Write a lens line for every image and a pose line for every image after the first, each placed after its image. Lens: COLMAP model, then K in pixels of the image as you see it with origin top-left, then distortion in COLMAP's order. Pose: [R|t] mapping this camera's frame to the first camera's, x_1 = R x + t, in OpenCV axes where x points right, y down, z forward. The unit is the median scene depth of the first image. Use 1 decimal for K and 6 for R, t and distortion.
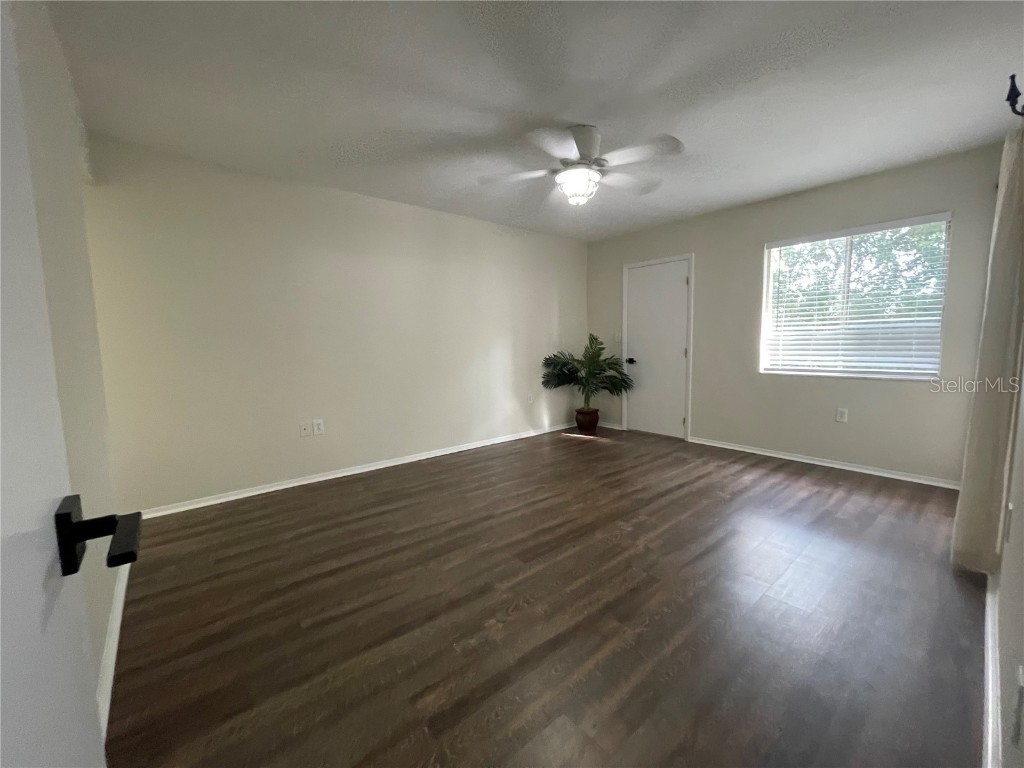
lens RADIAL K [[412.5, 0, 507.7], [0, 412.5, 382.9], [0, 0, 1]] dist [-0.001169, 0.000064]
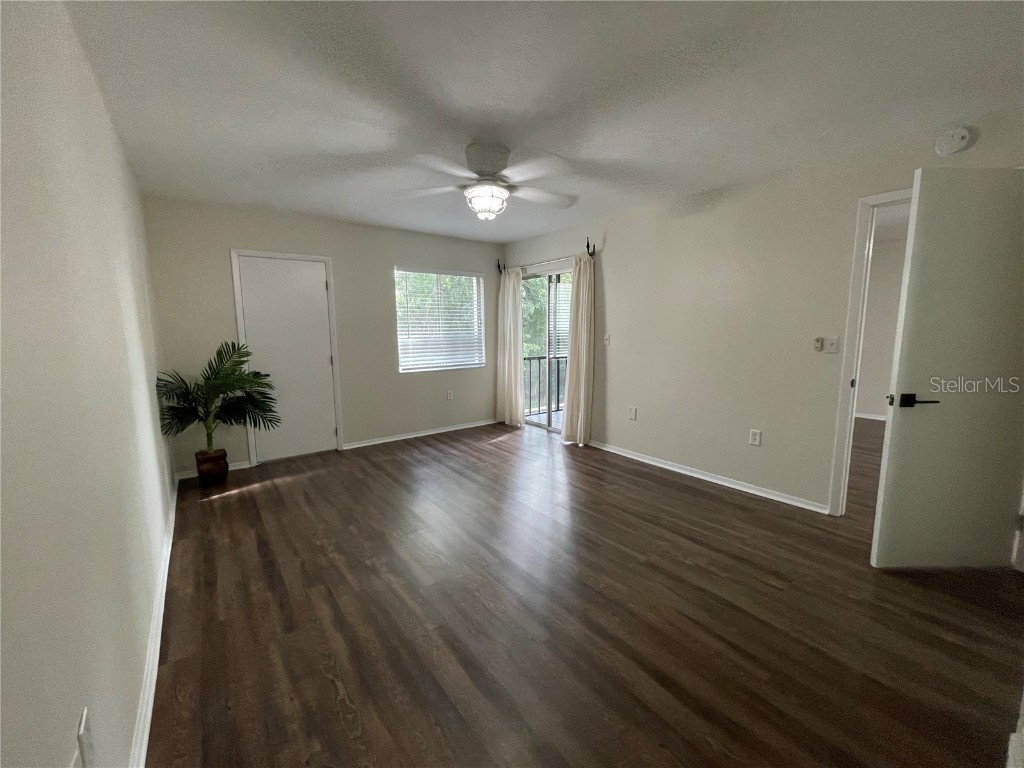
lens RADIAL K [[412.5, 0, 507.7], [0, 412.5, 382.9], [0, 0, 1]] dist [-0.001169, 0.000064]
pose [[0.060929, -0.118216, 0.991117, -0.644752], [0.108551, 0.987857, 0.111154, -0.107726], [-0.992222, 0.100814, 0.073021, 0.675771]]
